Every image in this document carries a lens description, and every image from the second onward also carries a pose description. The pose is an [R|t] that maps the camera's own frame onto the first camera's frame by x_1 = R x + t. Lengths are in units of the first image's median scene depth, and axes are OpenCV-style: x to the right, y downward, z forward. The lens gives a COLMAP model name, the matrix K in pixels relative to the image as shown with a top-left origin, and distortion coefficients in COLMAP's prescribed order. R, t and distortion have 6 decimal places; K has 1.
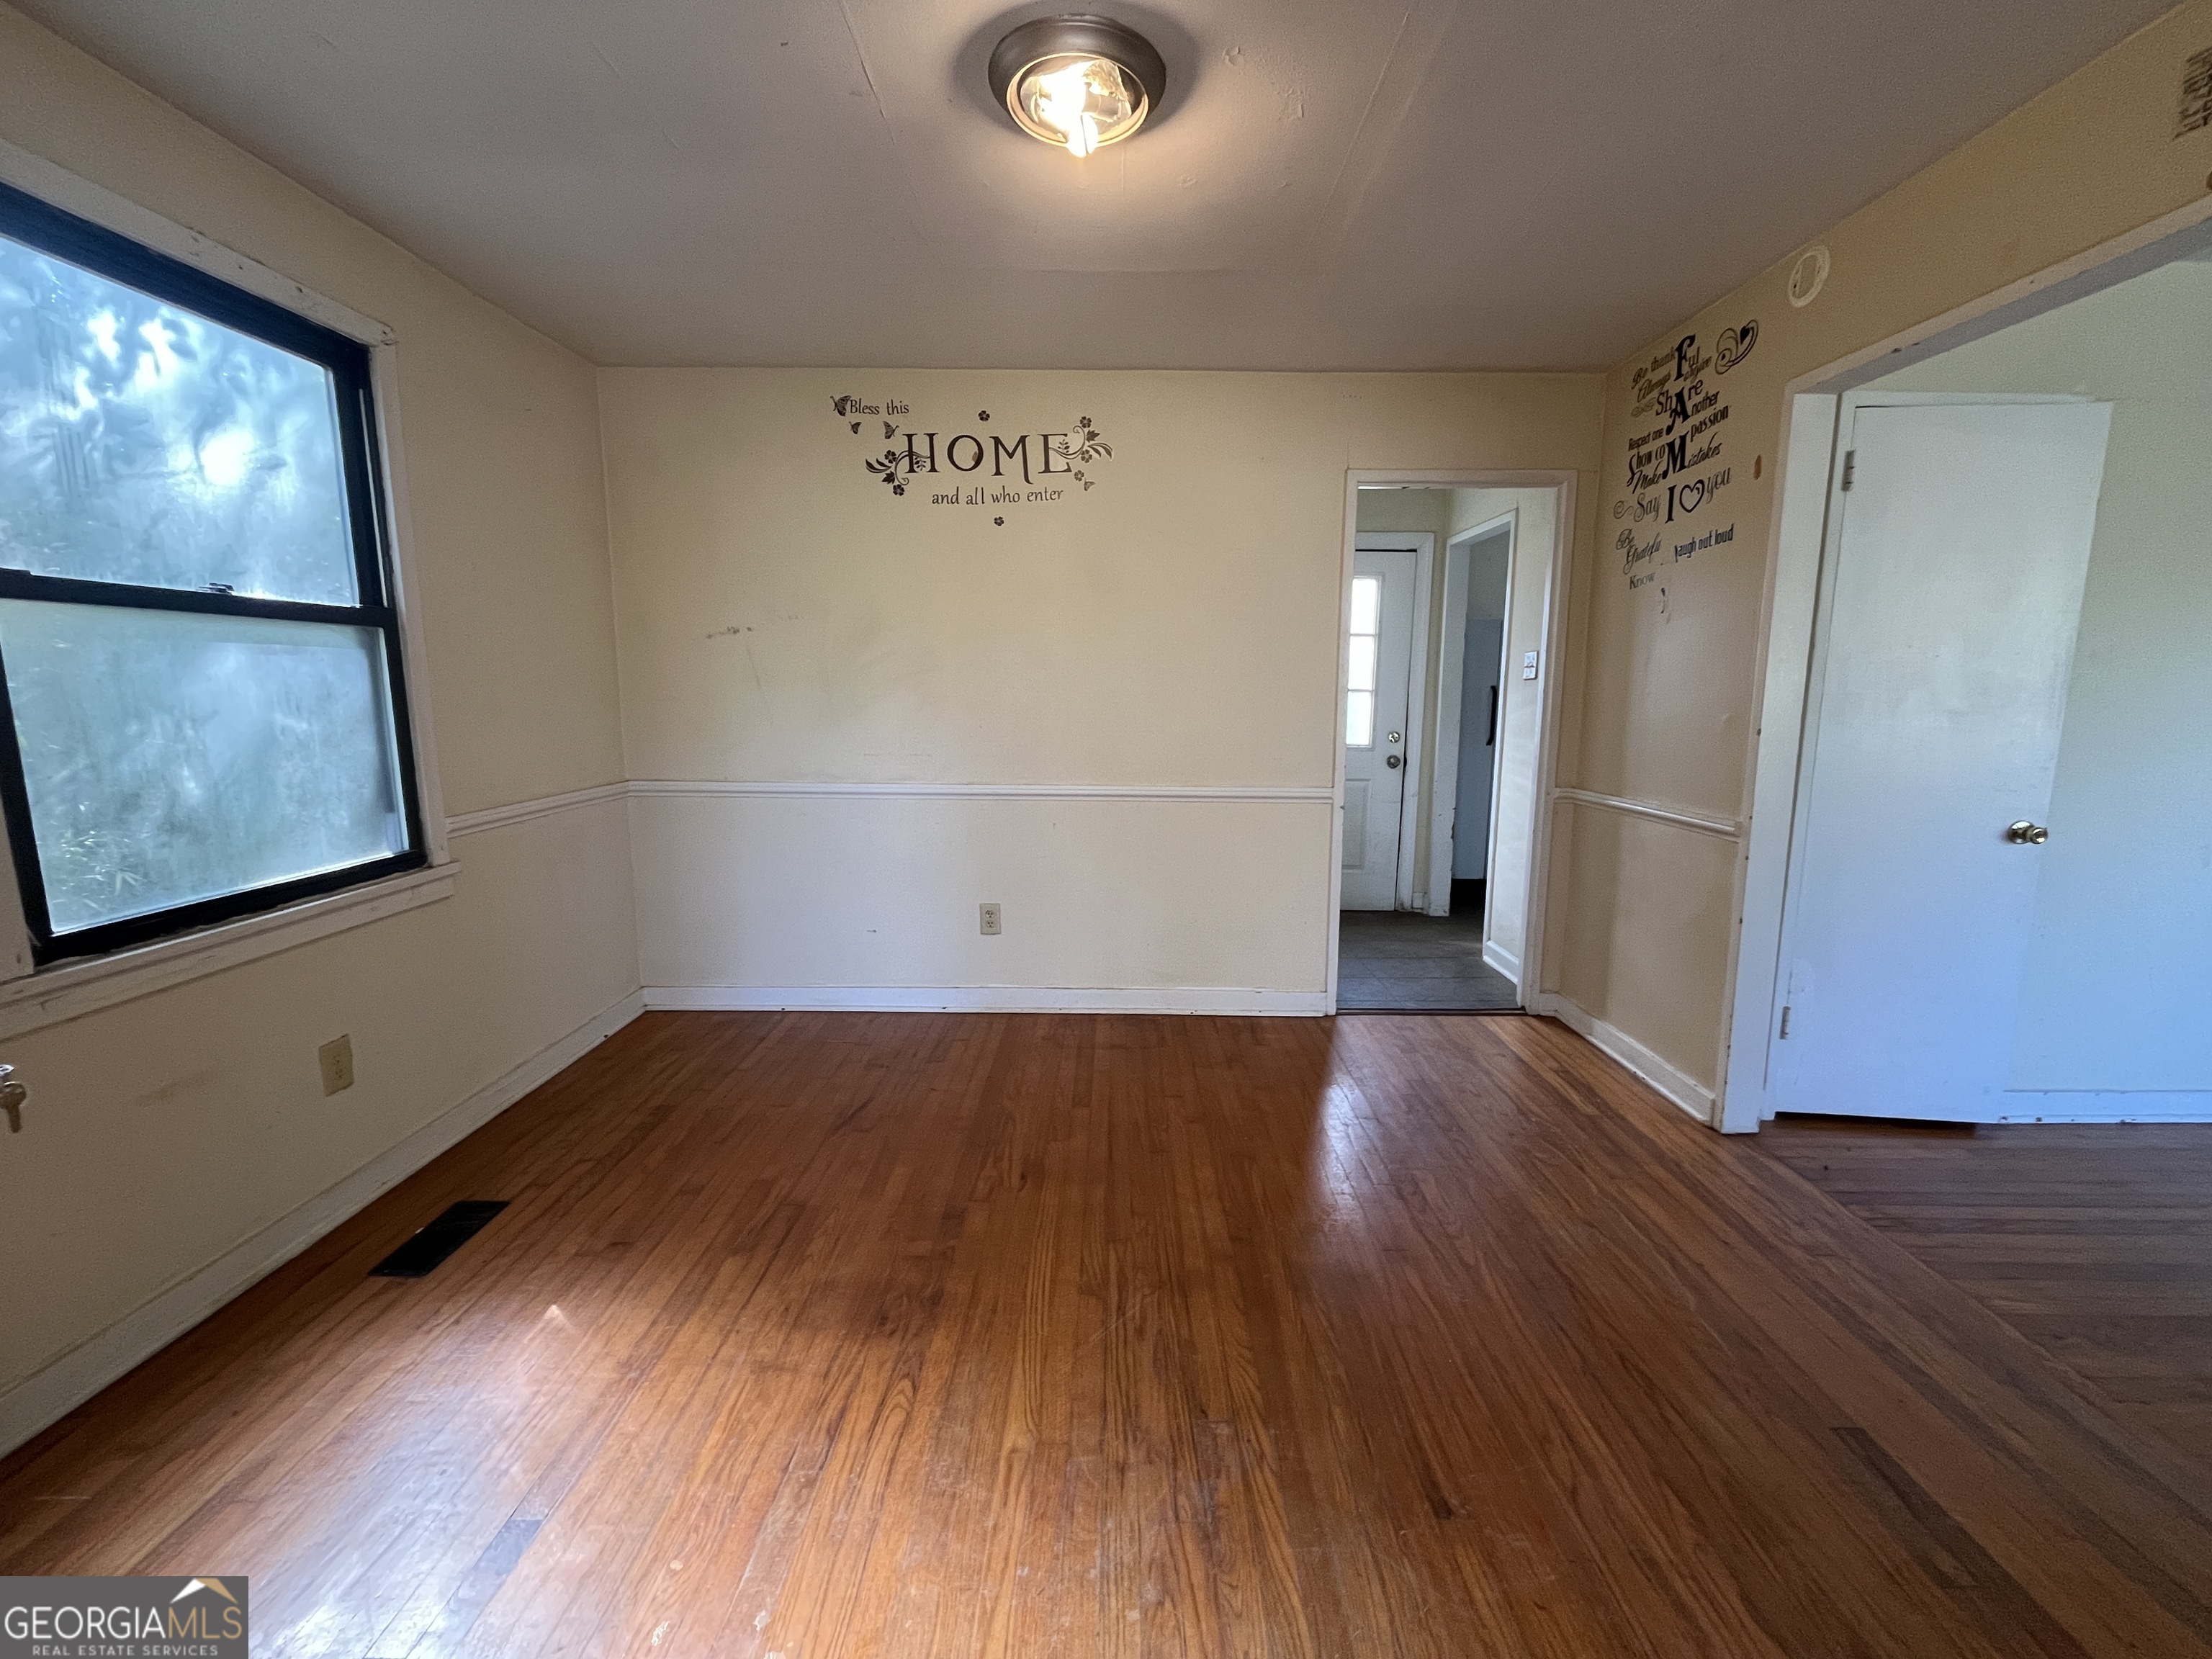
lens RADIAL K [[890.7, 0, 1108.5], [0, 890.7, 823.0], [0, 0, 1]] dist [-0.005953, 0.000054]
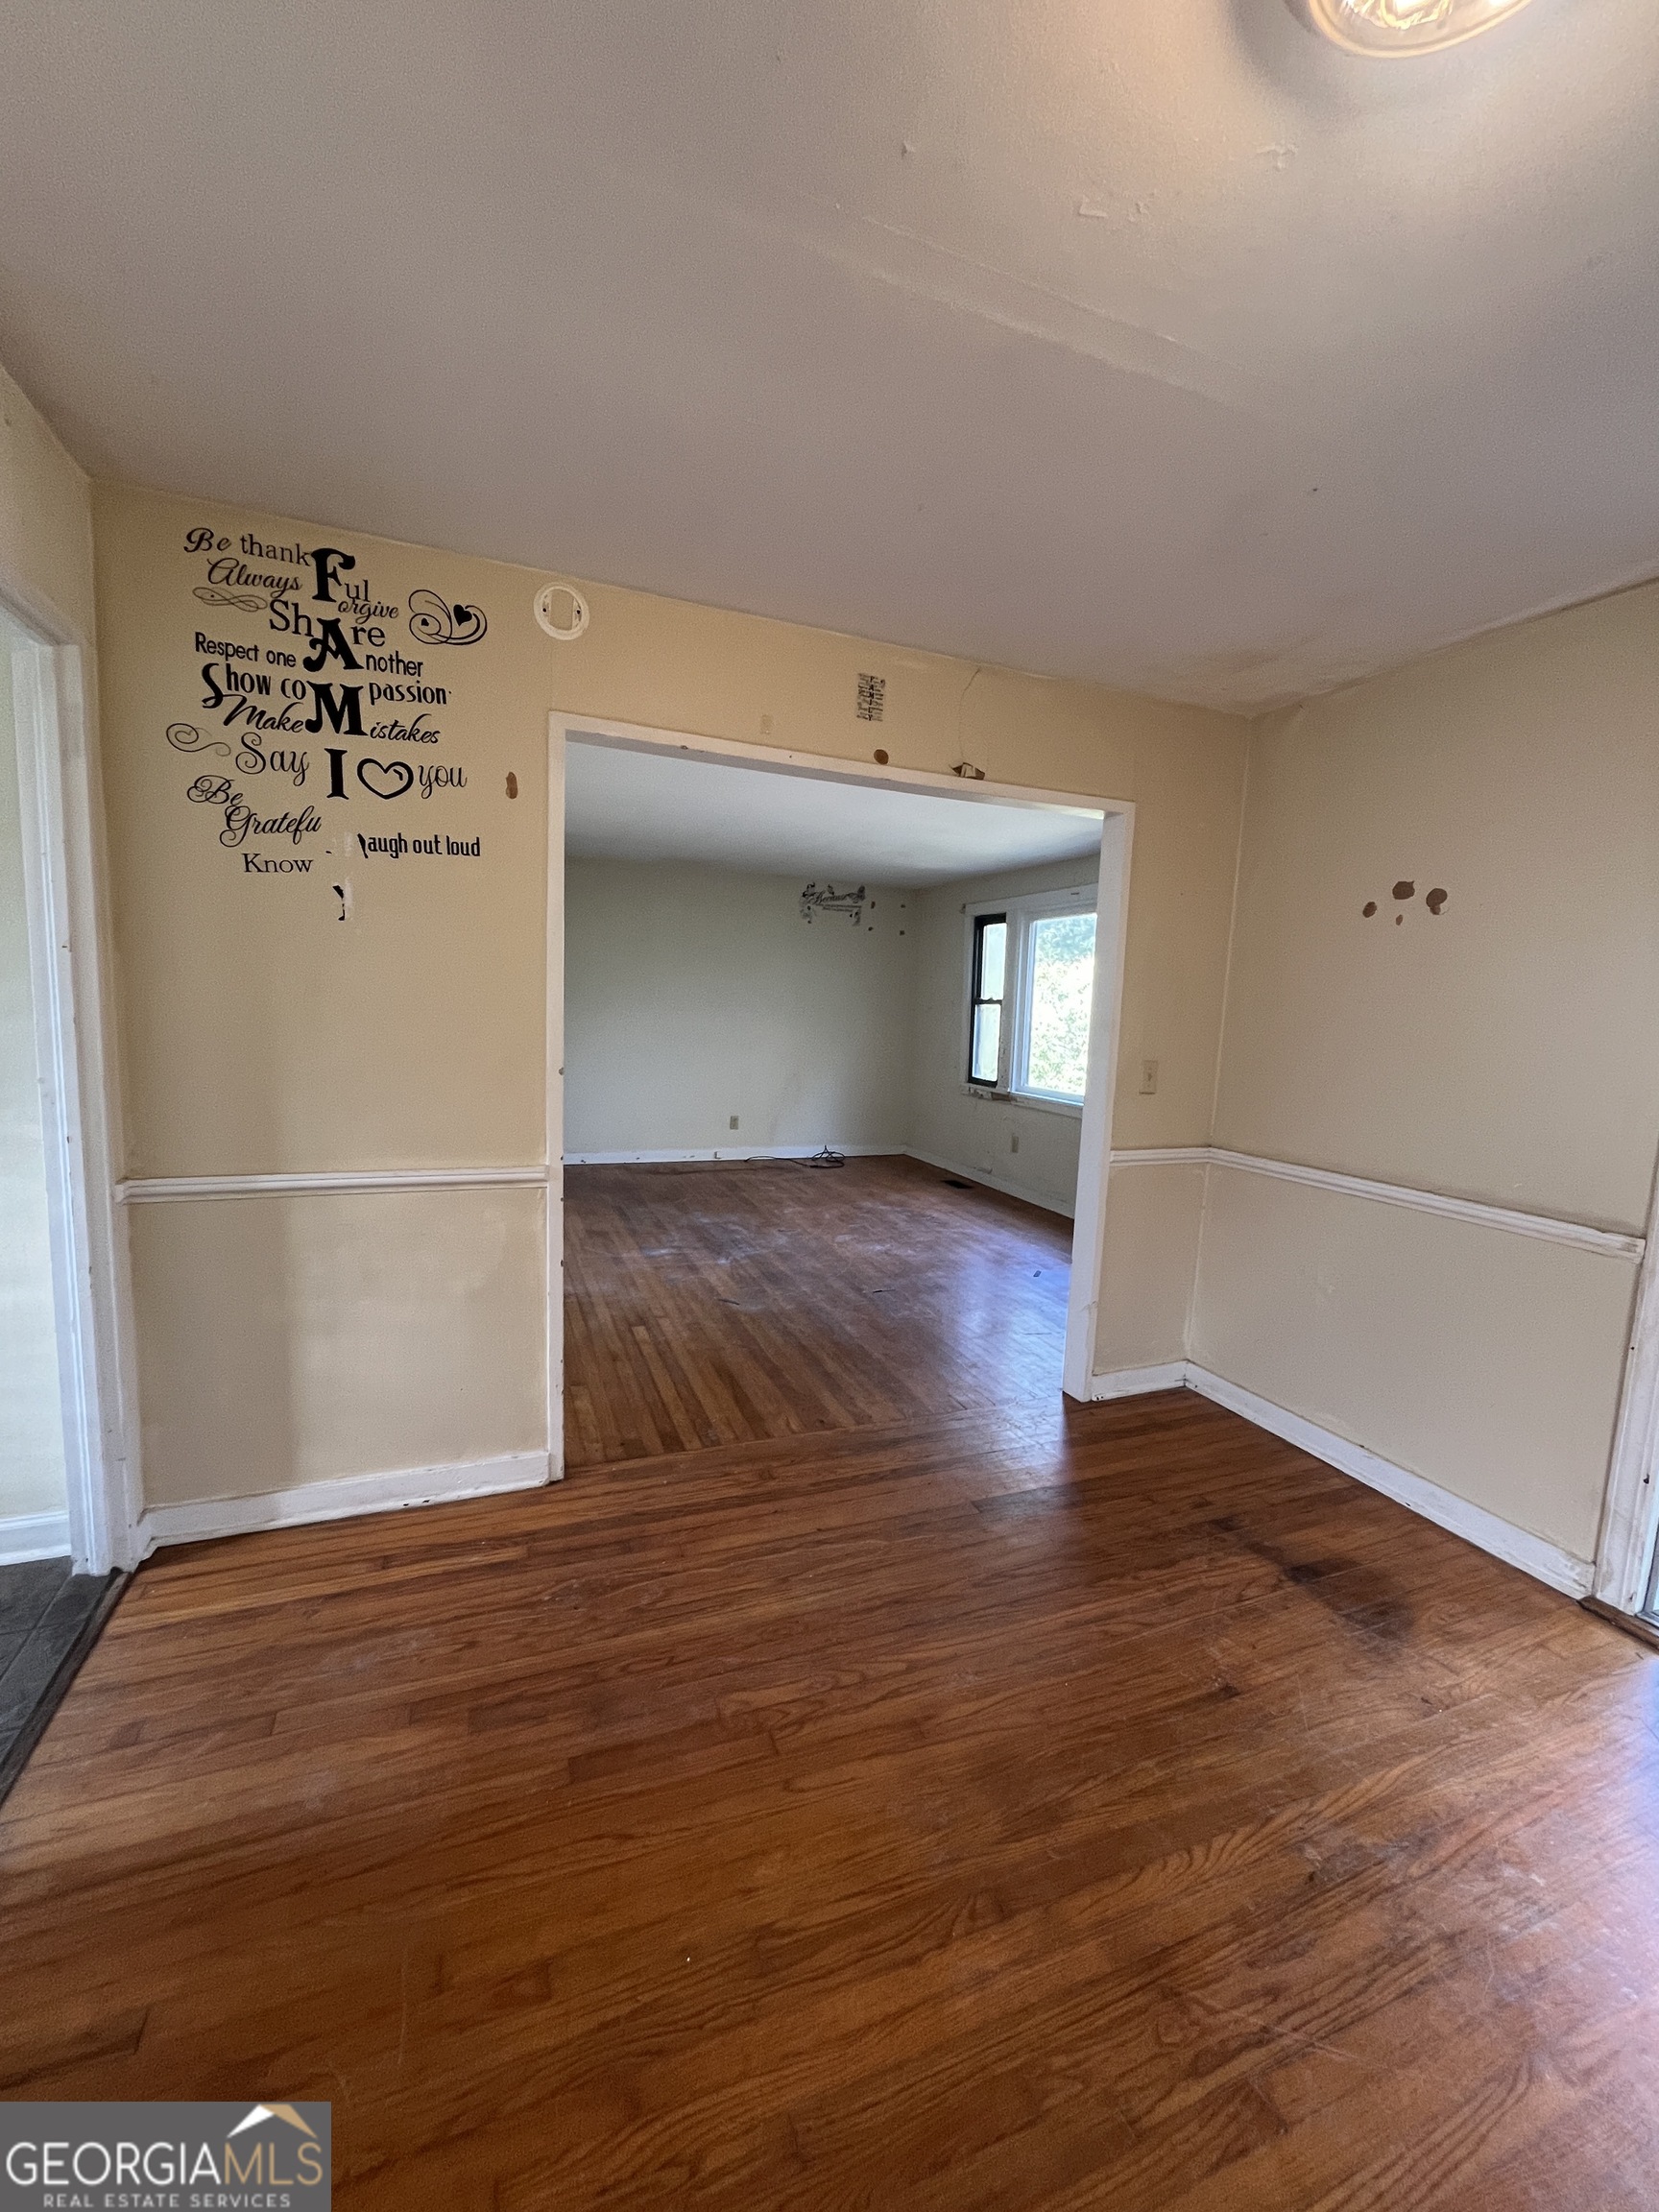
lens RADIAL K [[895.5, 0, 839.1], [0, 895.5, 1113.3], [0, 0, 1]] dist [-0.003811, -0.000850]
pose [[-0.379550, -0.133128, 0.915543, -0.254871], [0.093981, 0.978926, 0.181306, -0.182453], [-0.920385, 0.154859, -0.359040, 0.952972]]
